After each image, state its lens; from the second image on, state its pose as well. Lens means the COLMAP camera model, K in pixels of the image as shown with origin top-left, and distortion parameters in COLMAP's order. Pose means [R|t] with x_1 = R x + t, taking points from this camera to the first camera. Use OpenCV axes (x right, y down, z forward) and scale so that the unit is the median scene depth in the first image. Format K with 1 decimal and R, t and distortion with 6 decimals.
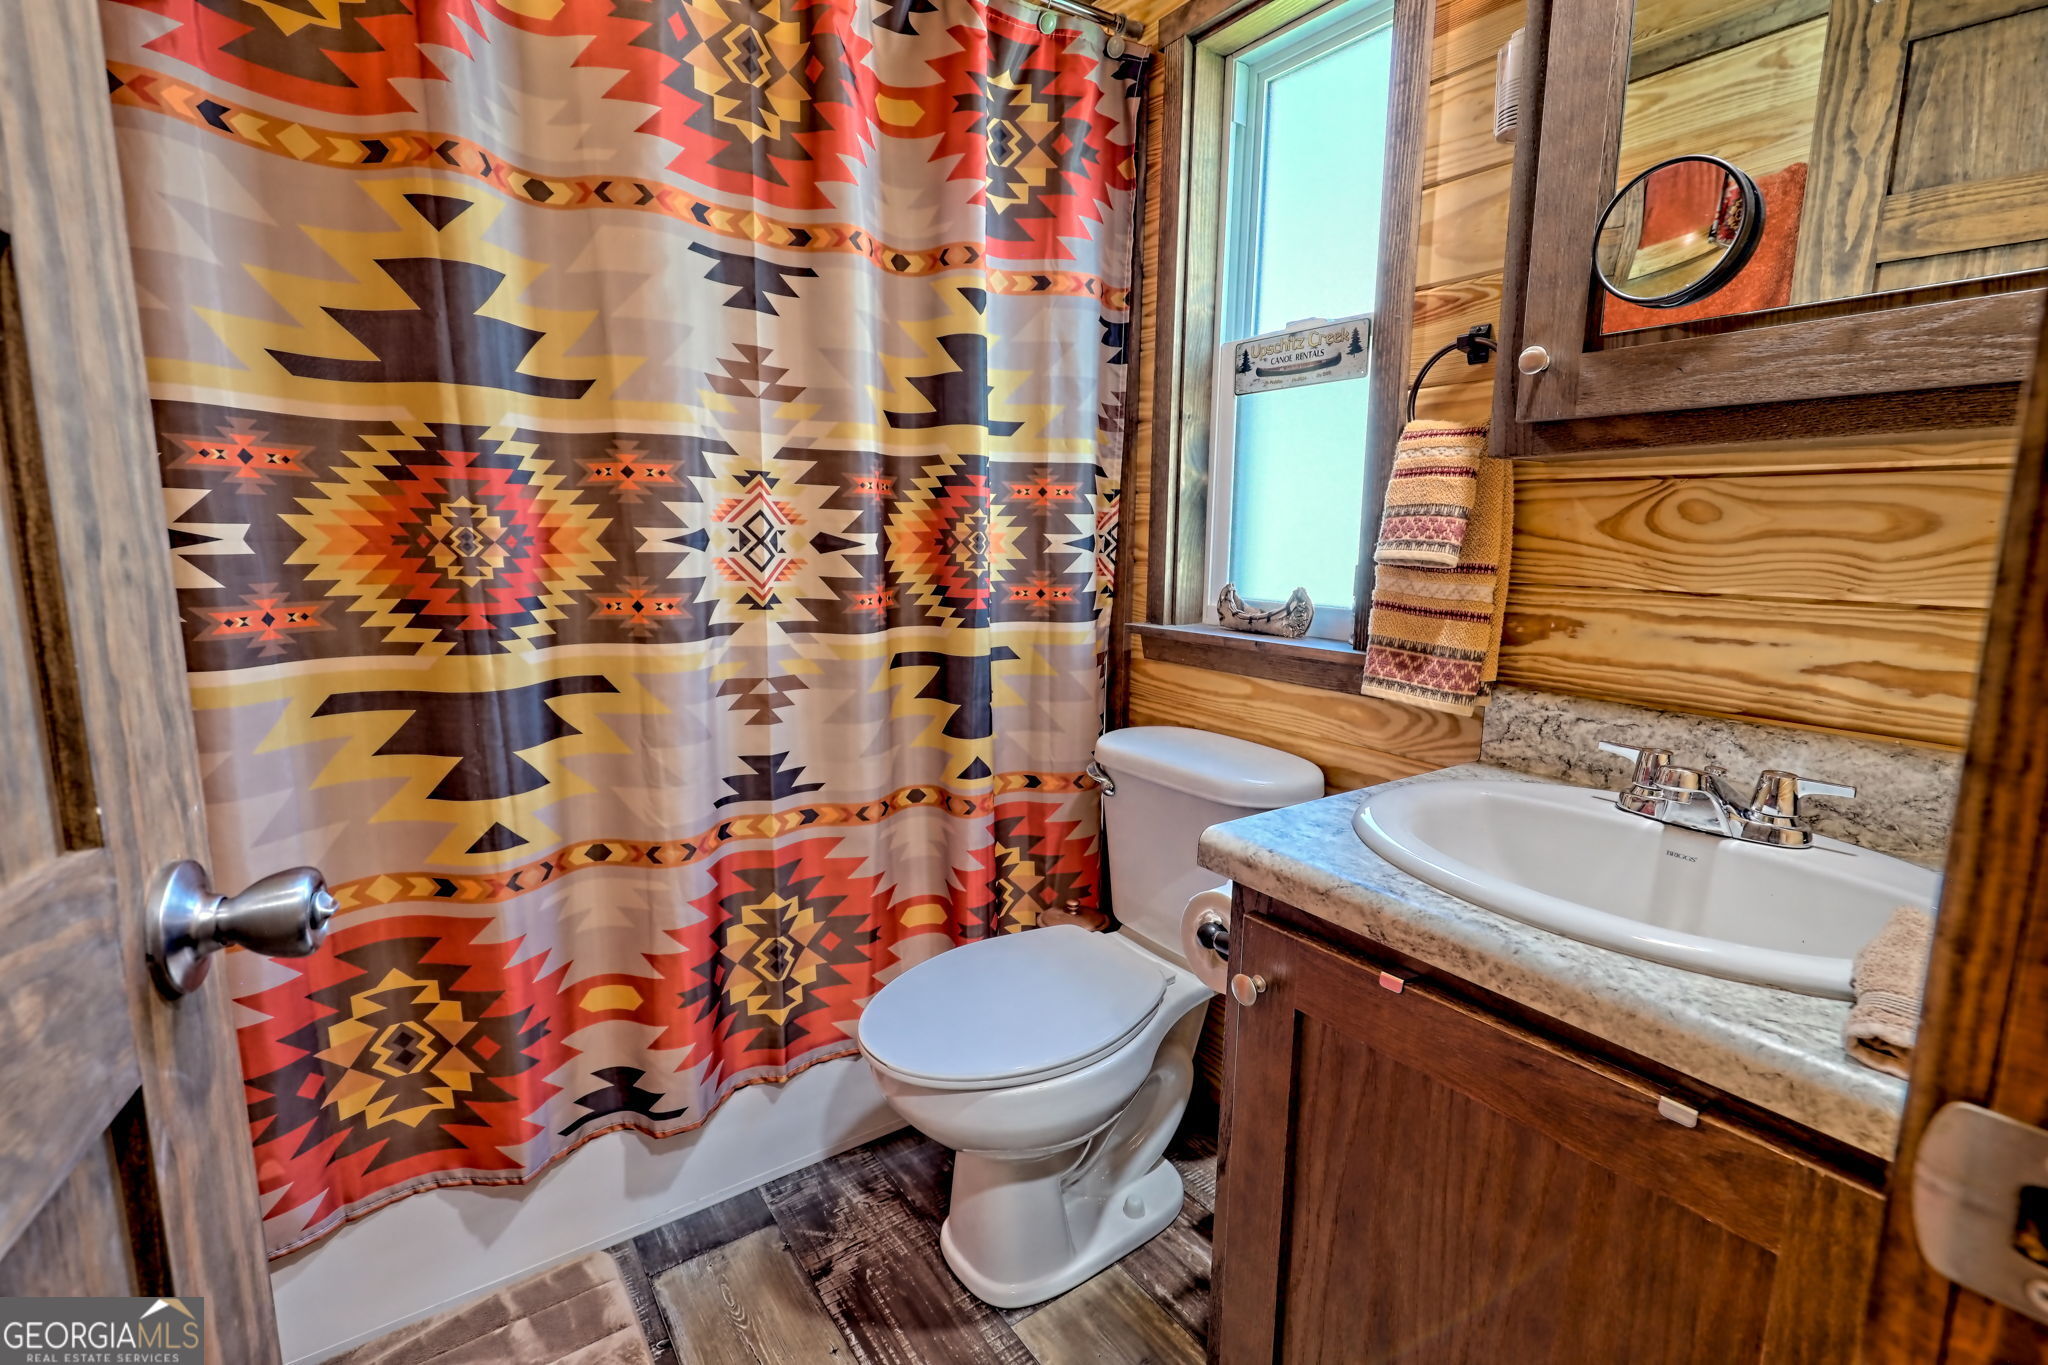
lens RADIAL K [[945.3, 0, 1019.2], [0, 945.3, 682.8], [0, 0, 1]] dist [-0.003664, 0.000951]
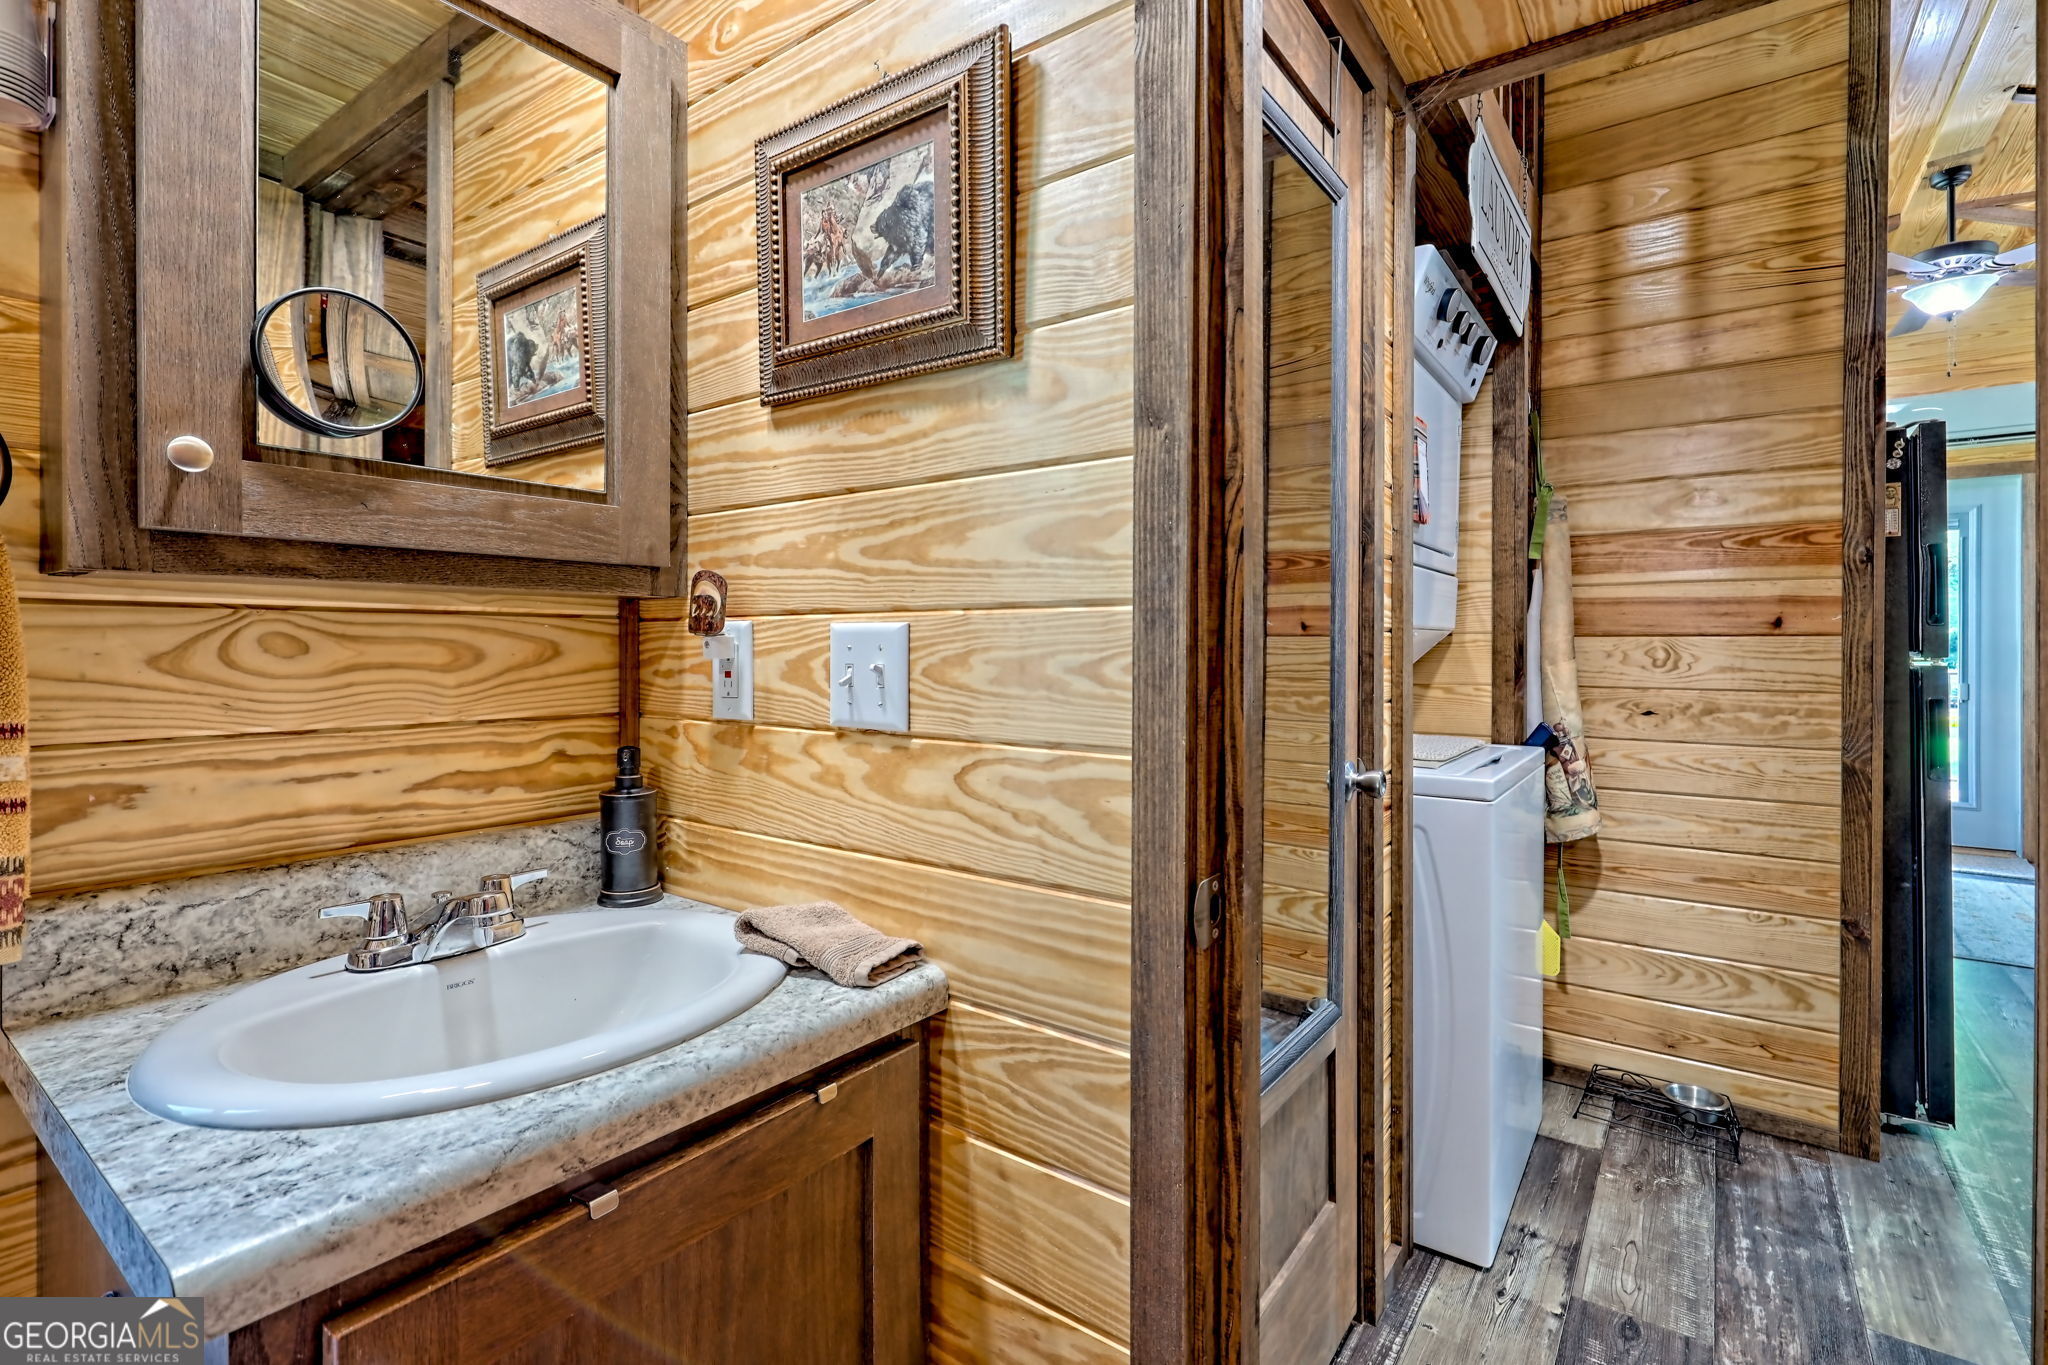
lens RADIAL K [[945.3, 0, 994.4], [0, 945.3, 649.0], [0, 0, 1]] dist [-0.003664, 0.000951]
pose [[-0.313558, -0.013302, 0.949476, -0.402168], [0.149206, 0.986791, 0.063099, -0.138501], [-0.937774, 0.161452, -0.307431, 0.660385]]
